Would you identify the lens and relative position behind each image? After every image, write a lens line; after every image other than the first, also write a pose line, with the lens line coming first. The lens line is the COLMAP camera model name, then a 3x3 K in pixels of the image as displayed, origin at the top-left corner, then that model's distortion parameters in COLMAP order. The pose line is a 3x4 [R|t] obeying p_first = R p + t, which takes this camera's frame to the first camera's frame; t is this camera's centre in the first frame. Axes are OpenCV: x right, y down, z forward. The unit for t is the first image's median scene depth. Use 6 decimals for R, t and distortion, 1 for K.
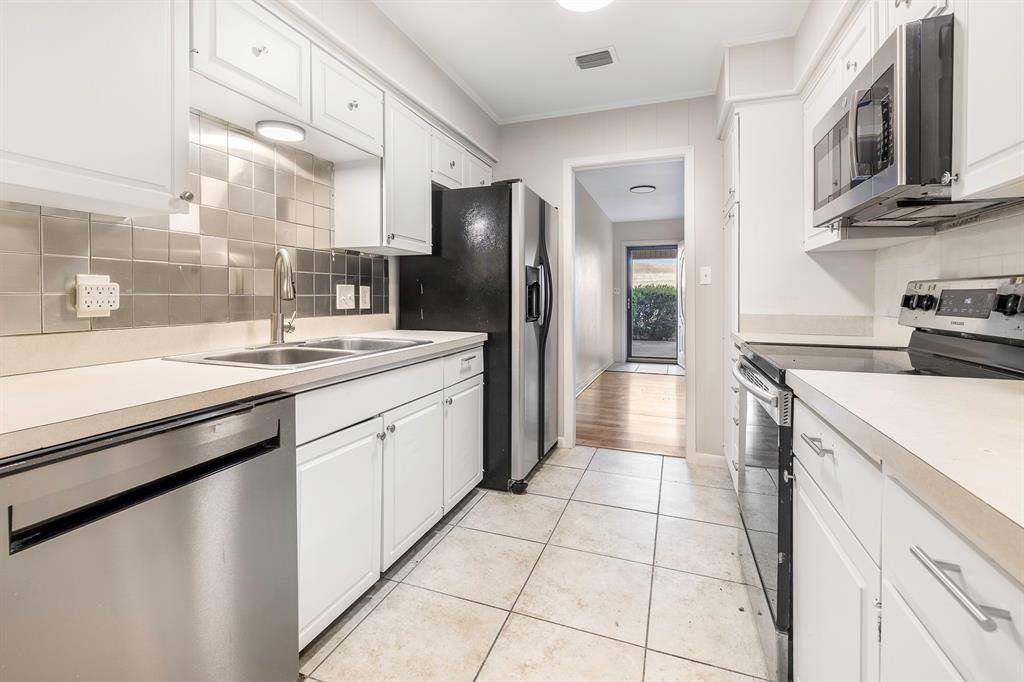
lens RADIAL K [[446.5, 0, 516.1], [0, 446.5, 301.9], [0, 0, 1]] dist [-0.001176, -0.001348]
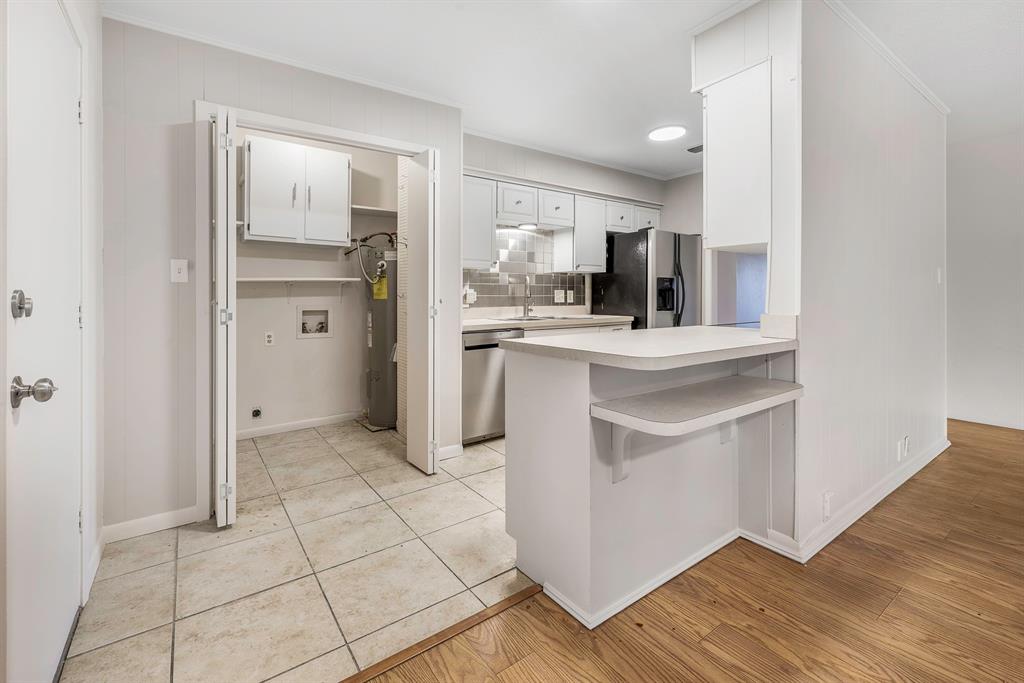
lens RADIAL K [[446.5, 0, 505.6], [0, 446.5, 301.3], [0, 0, 1]] dist [-0.001176, -0.001348]
pose [[0.816706, 0.003775, -0.577042, 0.572480], [-0.003615, 0.999992, 0.001426, 0.009105], [0.577043, 0.000921, 0.816713, -0.766804]]
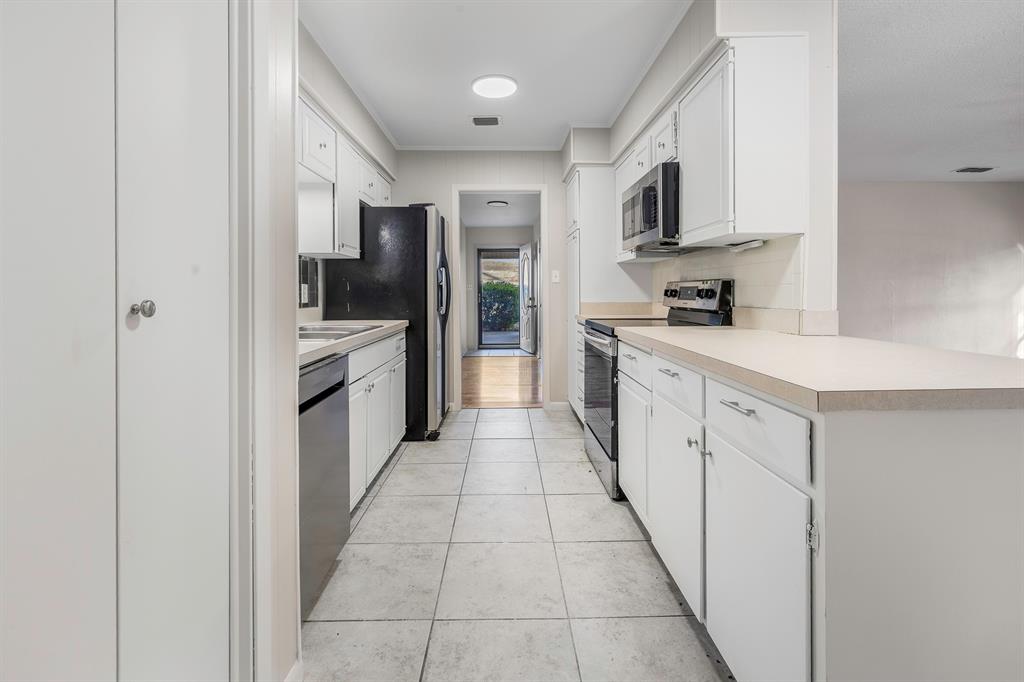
lens RADIAL K [[446.5, 0, 514.2], [0, 446.5, 299.8], [0, 0, 1]] dist [-0.001176, -0.001348]
pose [[0.933058, -0.012349, 0.359513, -0.261659], [0.010828, 0.999922, 0.006245, 0.005814], [-0.359562, -0.001934, 0.933119, -0.346789]]
